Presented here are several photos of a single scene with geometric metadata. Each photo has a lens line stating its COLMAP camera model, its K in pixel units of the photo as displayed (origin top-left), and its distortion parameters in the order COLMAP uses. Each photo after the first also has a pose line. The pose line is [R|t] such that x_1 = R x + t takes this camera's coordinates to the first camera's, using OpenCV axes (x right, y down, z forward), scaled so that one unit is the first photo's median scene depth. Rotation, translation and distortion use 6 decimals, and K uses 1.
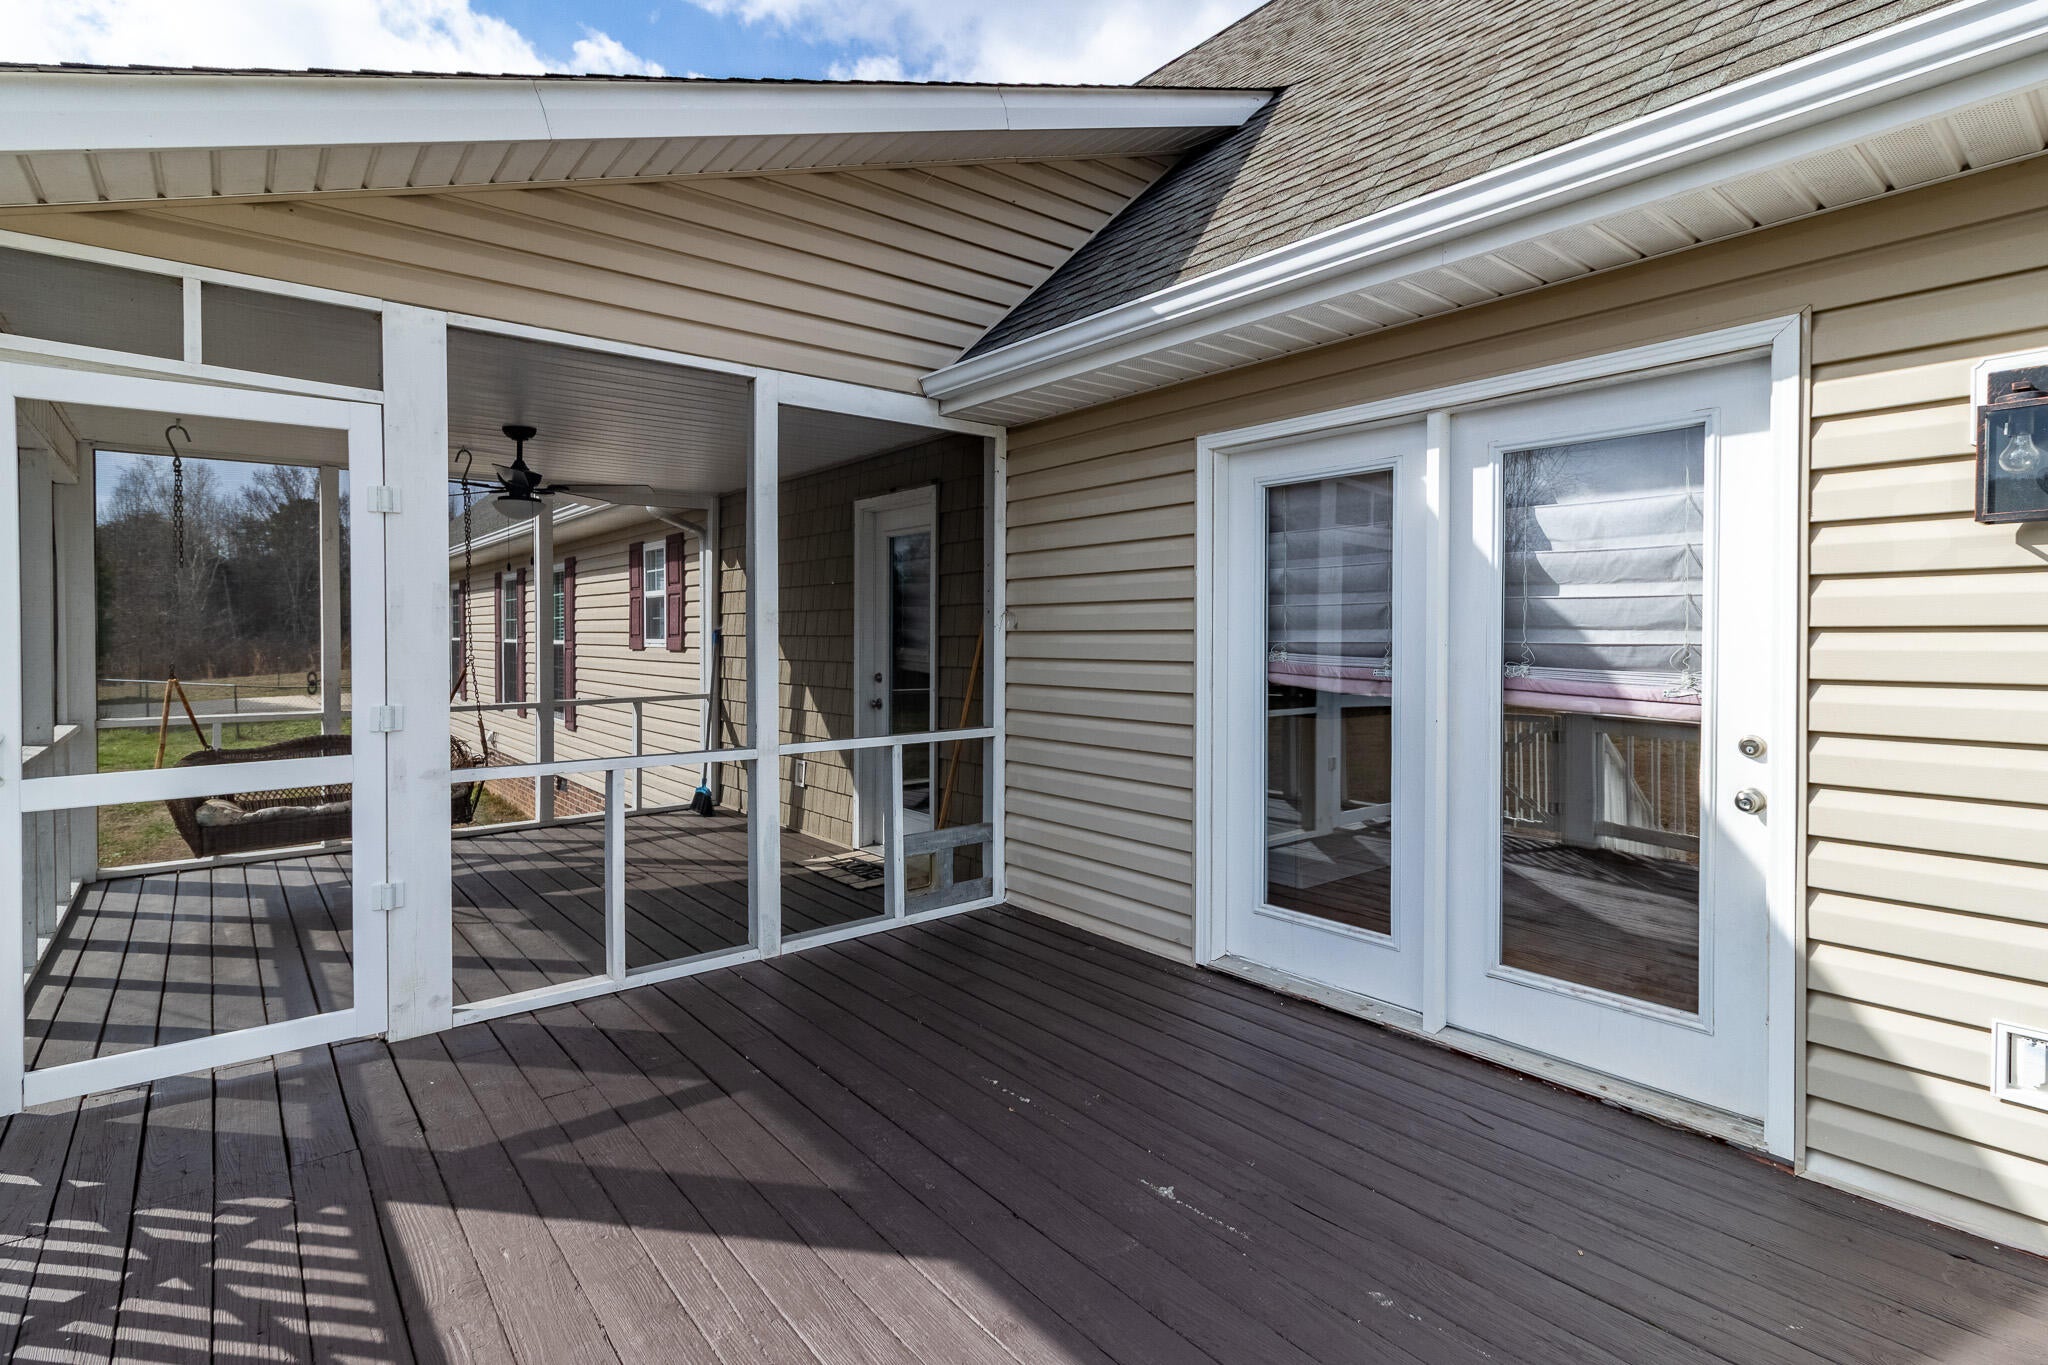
lens RADIAL K [[978.2, 0, 1023.9], [0, 978.2, 645.9], [0, 0, 1]] dist [-0.002355, 0.000344]
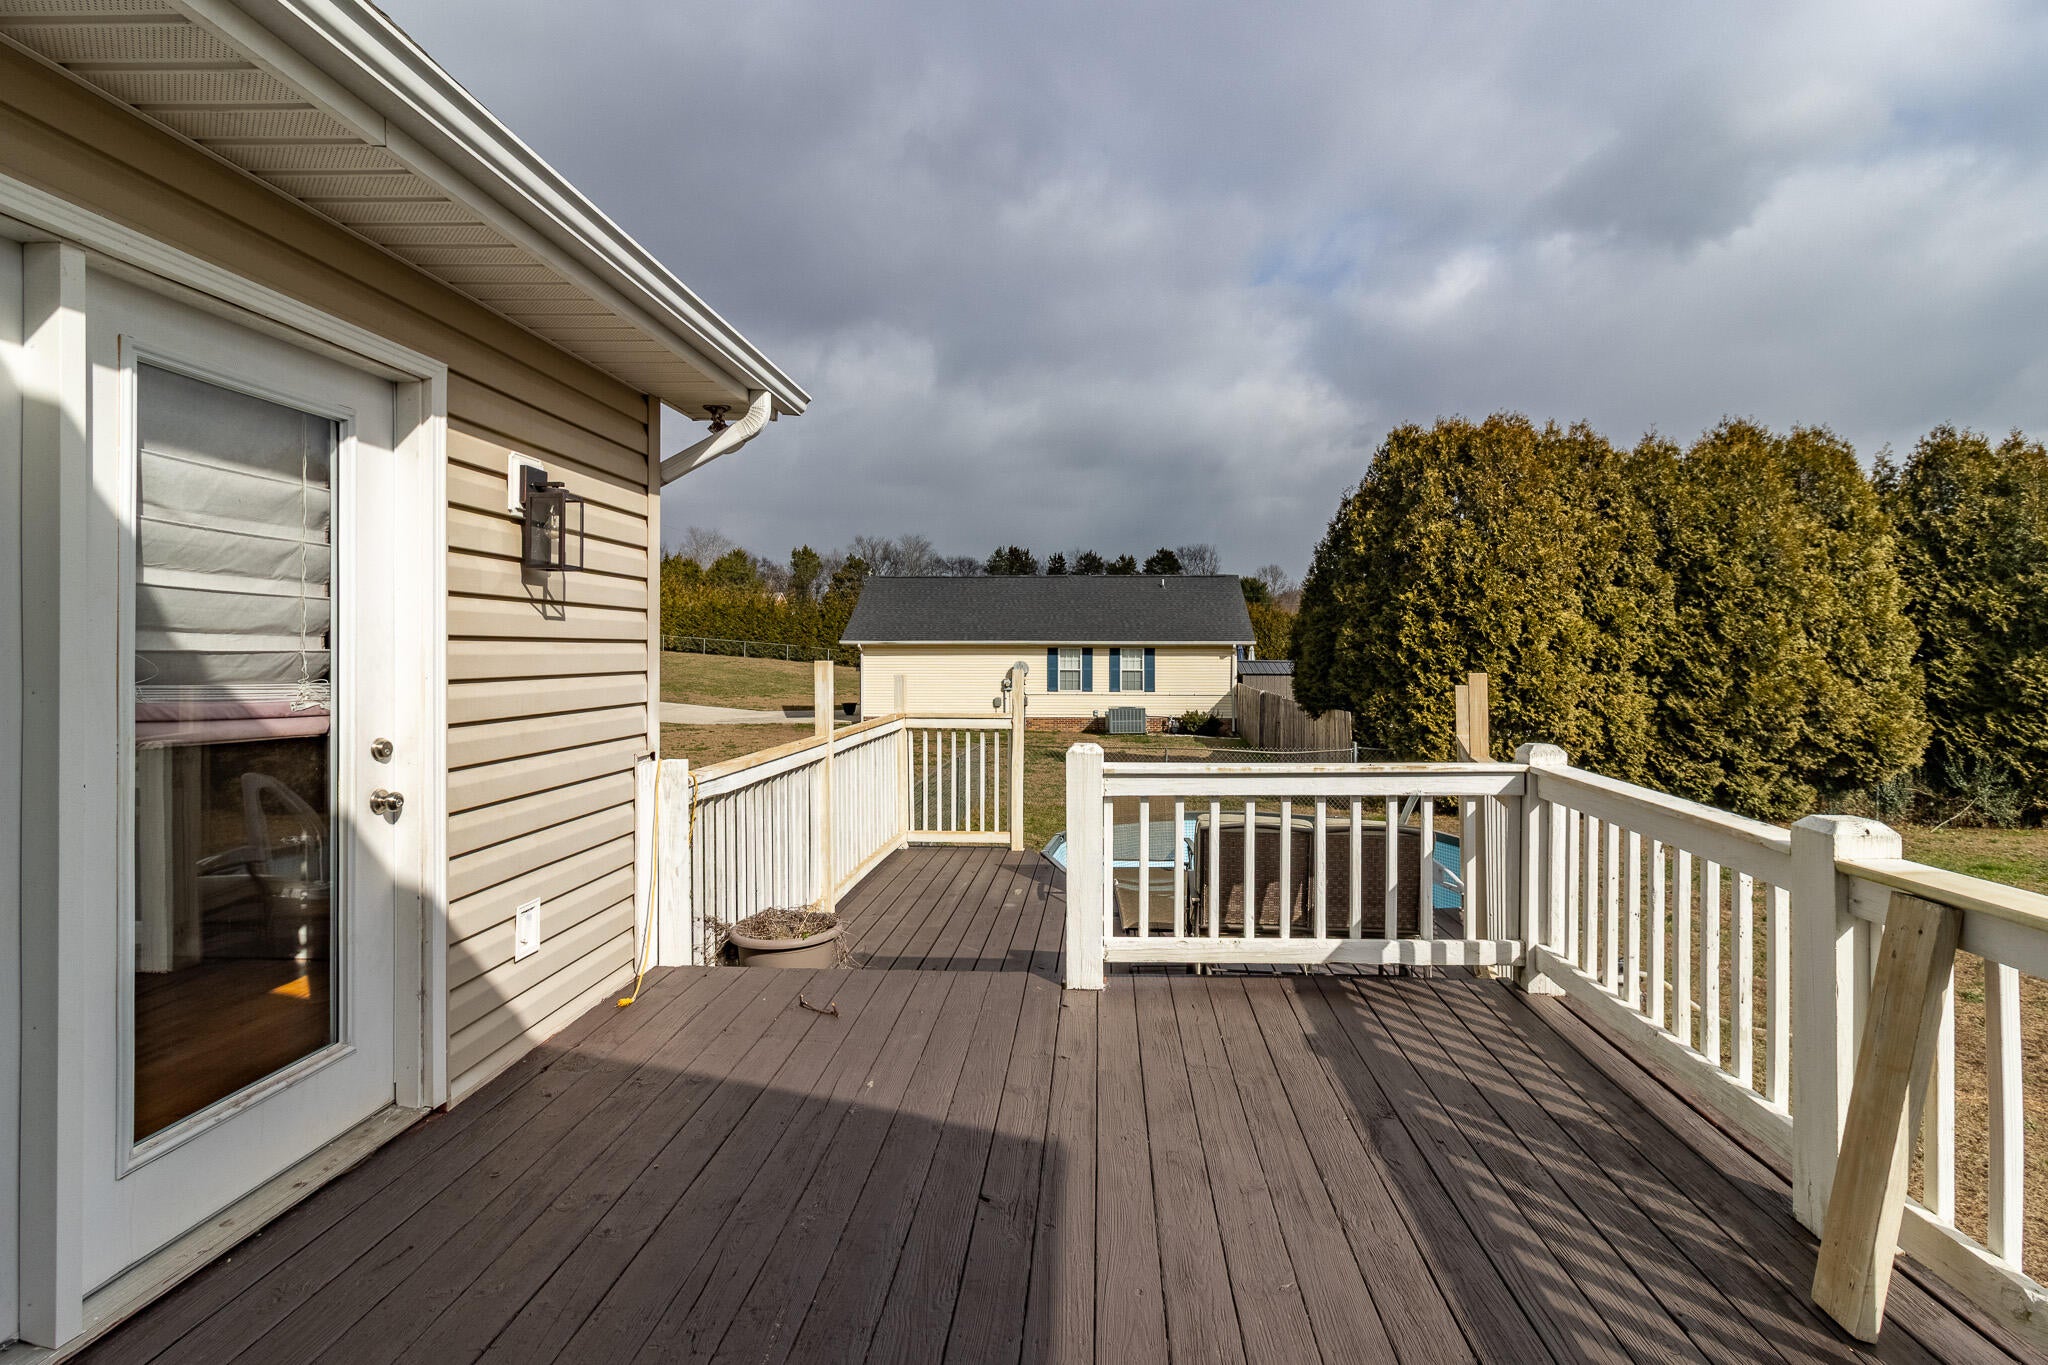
lens RADIAL K [[978.2, 0, 1023.9], [0, 978.2, 645.9], [0, 0, 1]] dist [-0.002355, 0.000344]
pose [[-0.724344, 0.004518, 0.689424, -0.444509], [0.007459, 0.999971, 0.001283, -0.002691], [-0.689398, 0.006072, -0.724357, 1.214783]]
